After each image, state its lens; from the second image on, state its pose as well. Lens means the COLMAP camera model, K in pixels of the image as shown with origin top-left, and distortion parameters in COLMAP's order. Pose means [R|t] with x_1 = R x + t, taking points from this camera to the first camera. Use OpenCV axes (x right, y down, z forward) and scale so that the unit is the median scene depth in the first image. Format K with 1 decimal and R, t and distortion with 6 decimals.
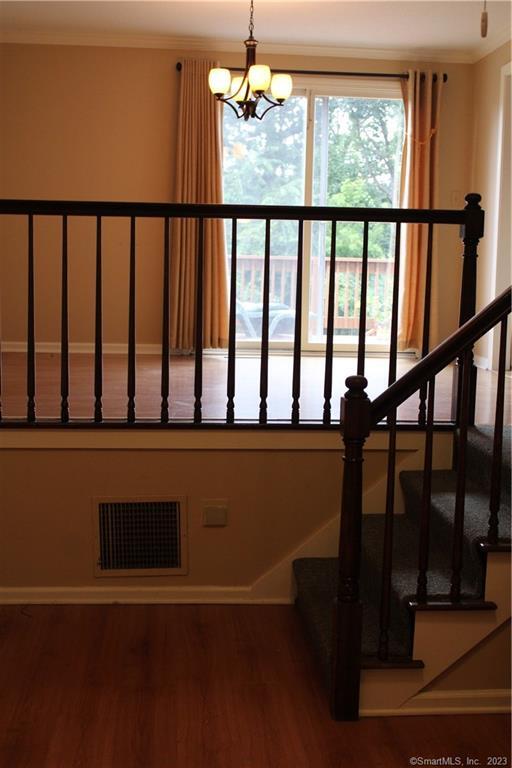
lens RADIAL K [[969.0, 0, 255.5], [0, 969.0, 383.1], [0, 0, 1]] dist [-0.076563, 0.000000]
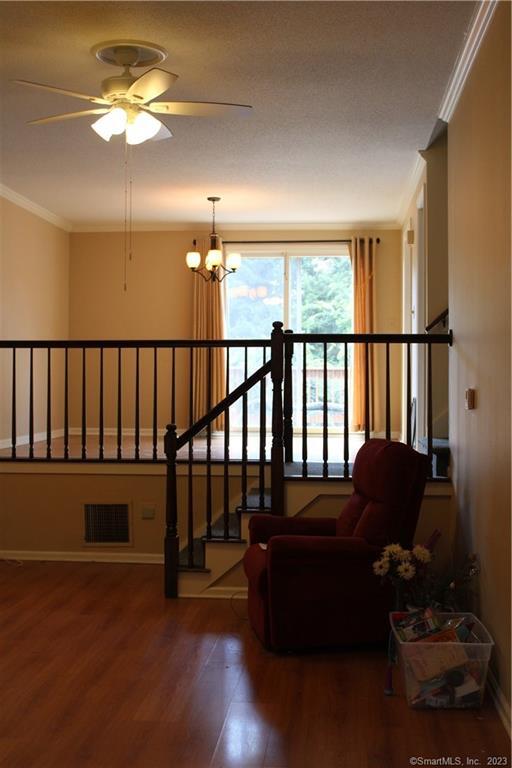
lens RADIAL K [[969.0, 0, 255.9], [0, 969.0, 384.4], [0, 0, 1]] dist [-0.076563, 0.000000]
pose [[0.984198, -0.014937, -0.176438, 0.272567], [-0.005371, 0.993459, -0.114061, 0.060360], [0.176987, 0.113207, 0.977681, -0.422411]]
